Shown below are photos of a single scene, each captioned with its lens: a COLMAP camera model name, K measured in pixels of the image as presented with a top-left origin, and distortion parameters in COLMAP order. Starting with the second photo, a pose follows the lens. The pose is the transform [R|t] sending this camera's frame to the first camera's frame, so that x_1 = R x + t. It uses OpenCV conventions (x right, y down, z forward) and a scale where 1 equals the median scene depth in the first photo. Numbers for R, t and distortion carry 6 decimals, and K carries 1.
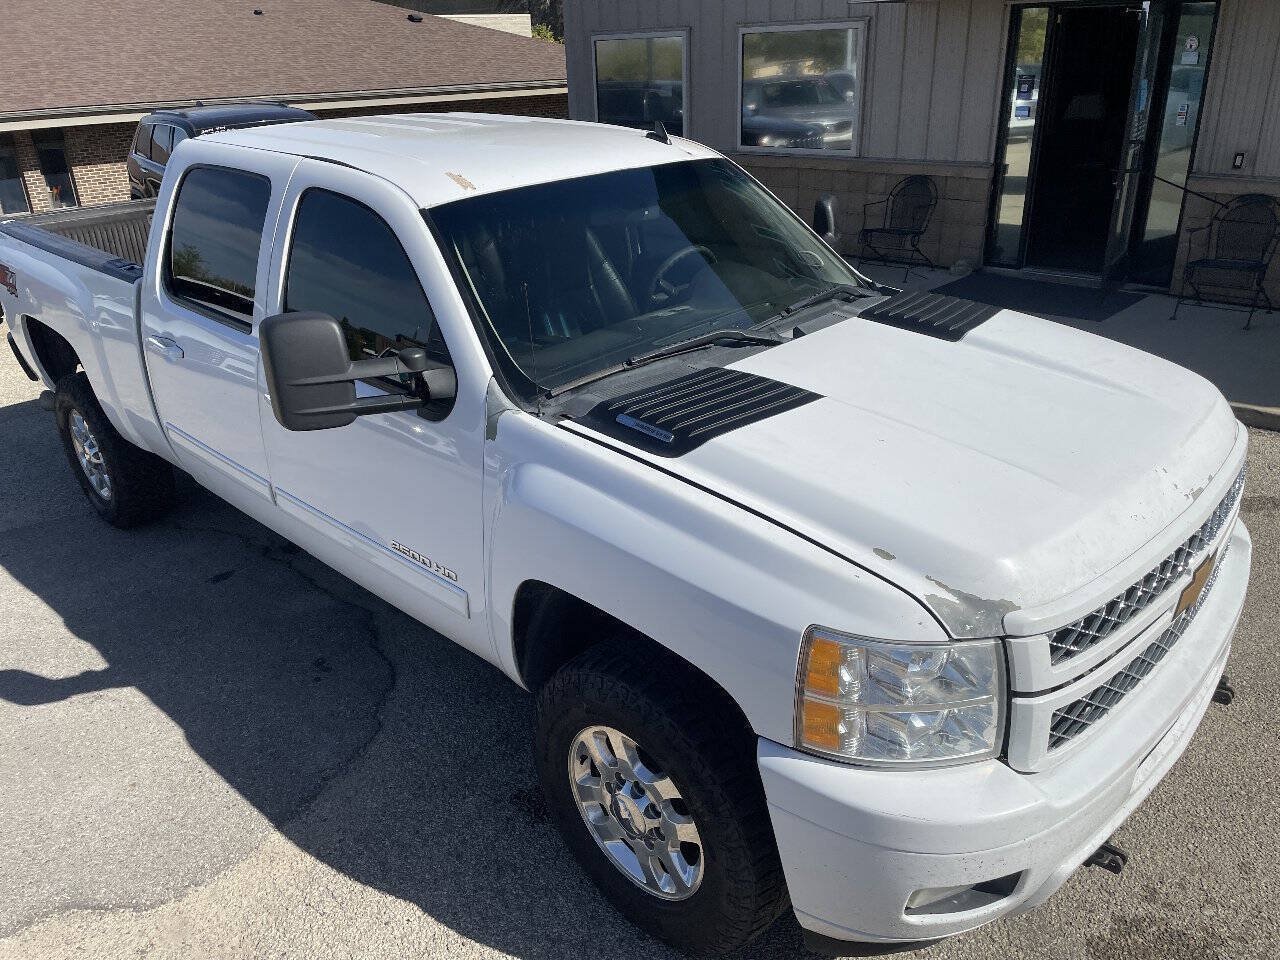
lens RADIAL K [[950.8, 0, 640.6], [0, 950.8, 490.4], [0, 0, 1]] dist [0.084596, -0.105238]
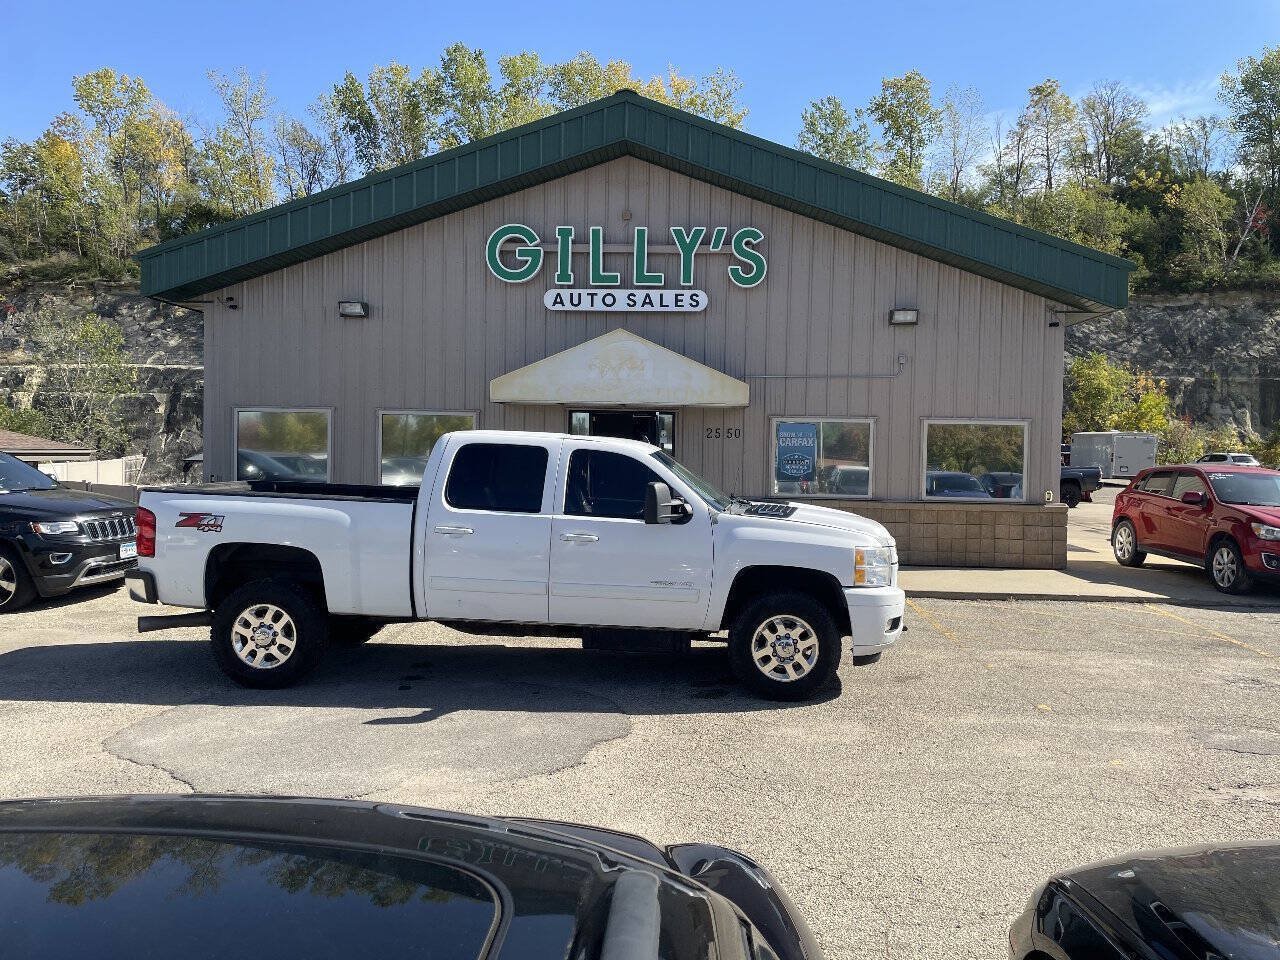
lens RADIAL K [[958.3, 0, 661.4], [0, 958.3, 470.4], [0, 0, 1]] dist [0.082721, -0.106931]
pose [[0.750140, 0.035176, 0.660343, -2.144925], [0.233085, 0.920432, -0.313811, 0.649846], [-0.618839, 0.389318, 0.682253, -0.904766]]
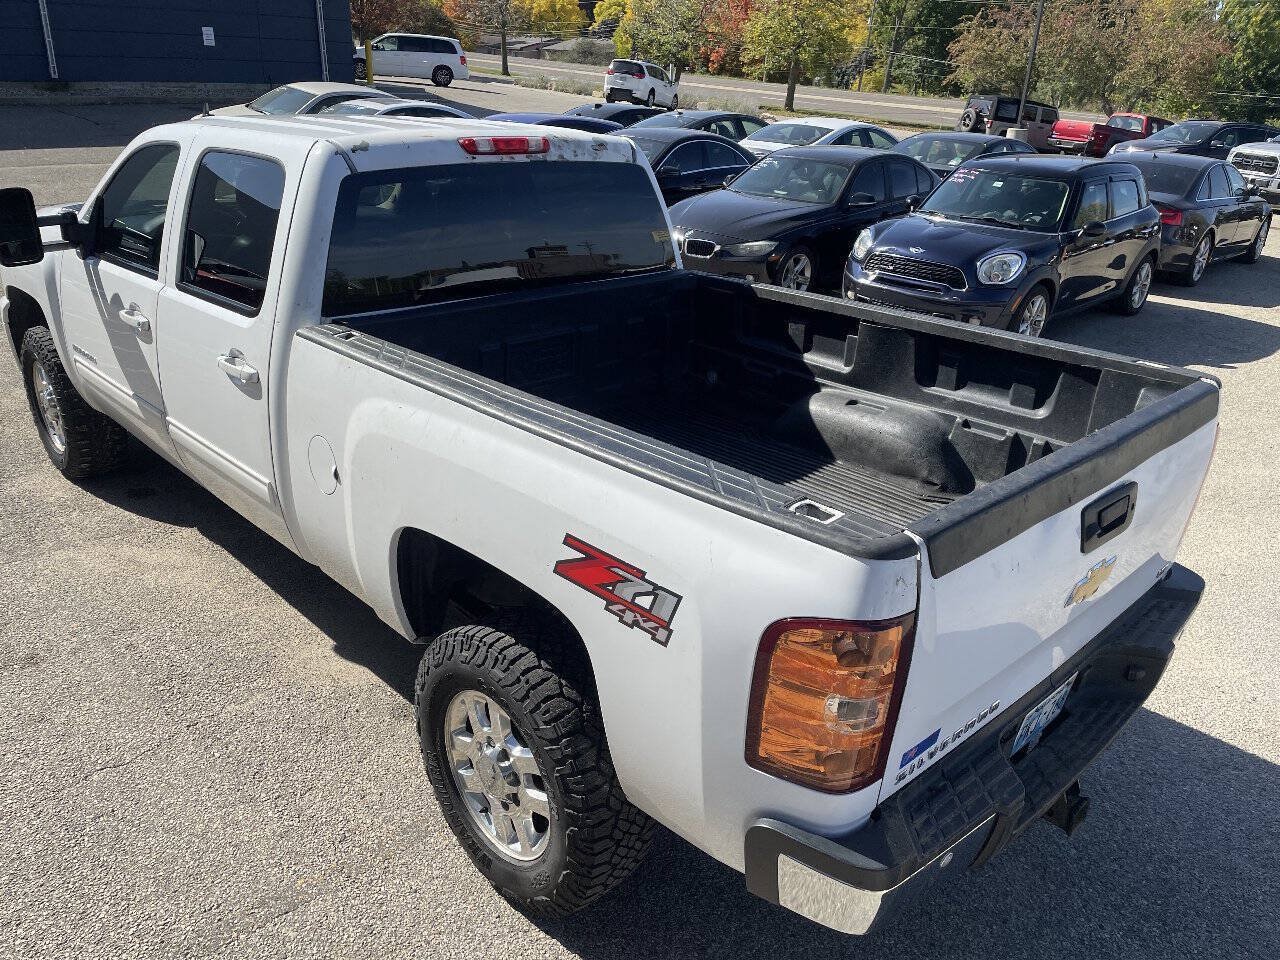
lens RADIAL K [[958.8, 0, 618.1], [0, 958.8, 491.5], [0, 0, 1]] dist [0.083835, -0.106581]
pose [[0.998184, 0.053735, 0.027244, -1.292488], [-0.053183, 0.998373, -0.020578, -0.489292], [-0.028306, 0.019091, 0.999417, 1.137820]]
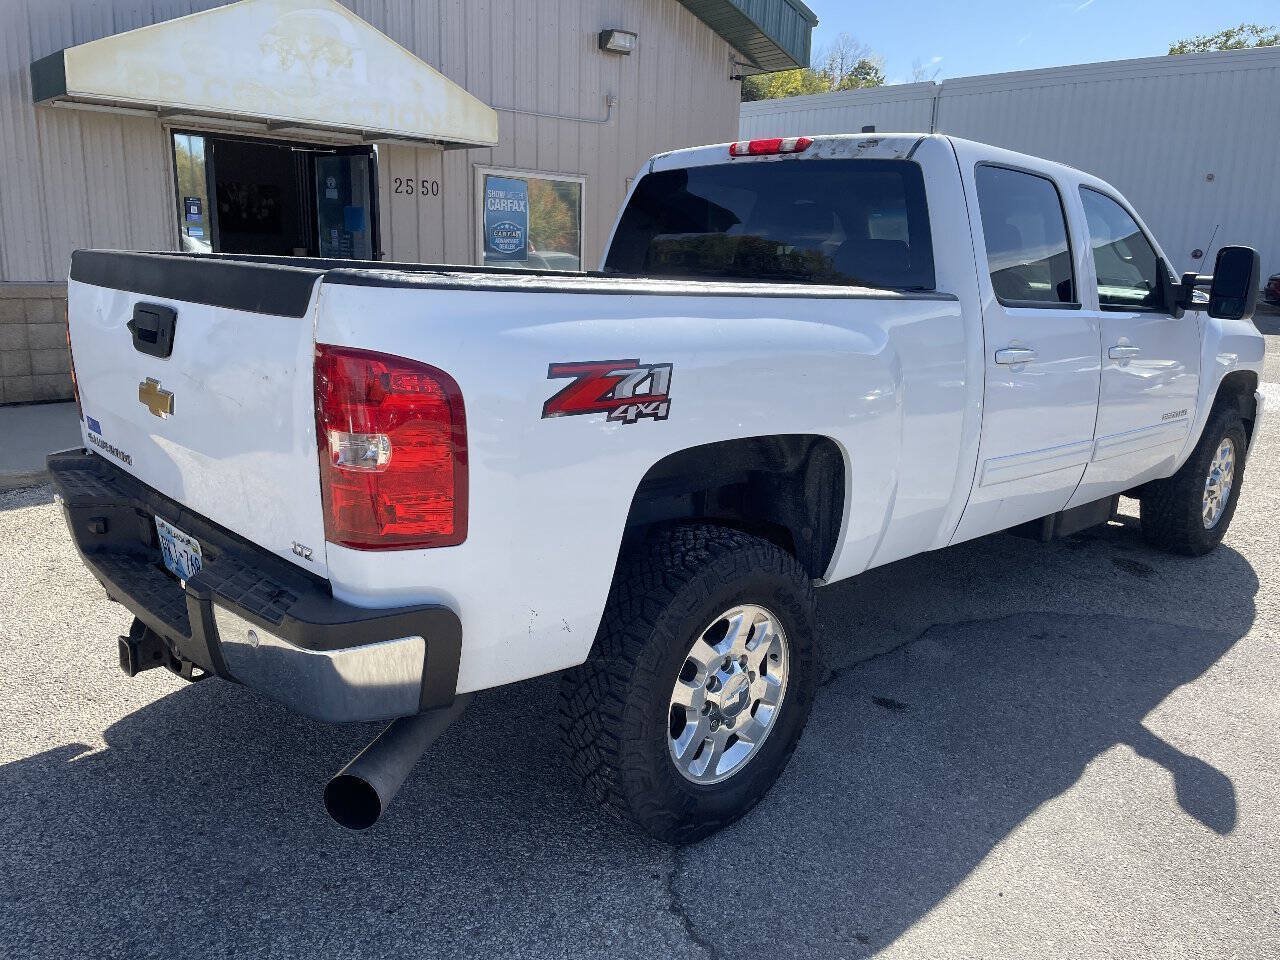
lens RADIAL K [[950.3, 0, 632.6], [0, 950.3, 477.3], [0, 0, 1]] dist [0.085943, -0.105655]
pose [[0.052834, -0.192307, 0.979912, -2.069292], [0.387173, 0.908470, 0.157412, -0.479680], [-0.920492, 0.371079, 0.122454, 1.862240]]
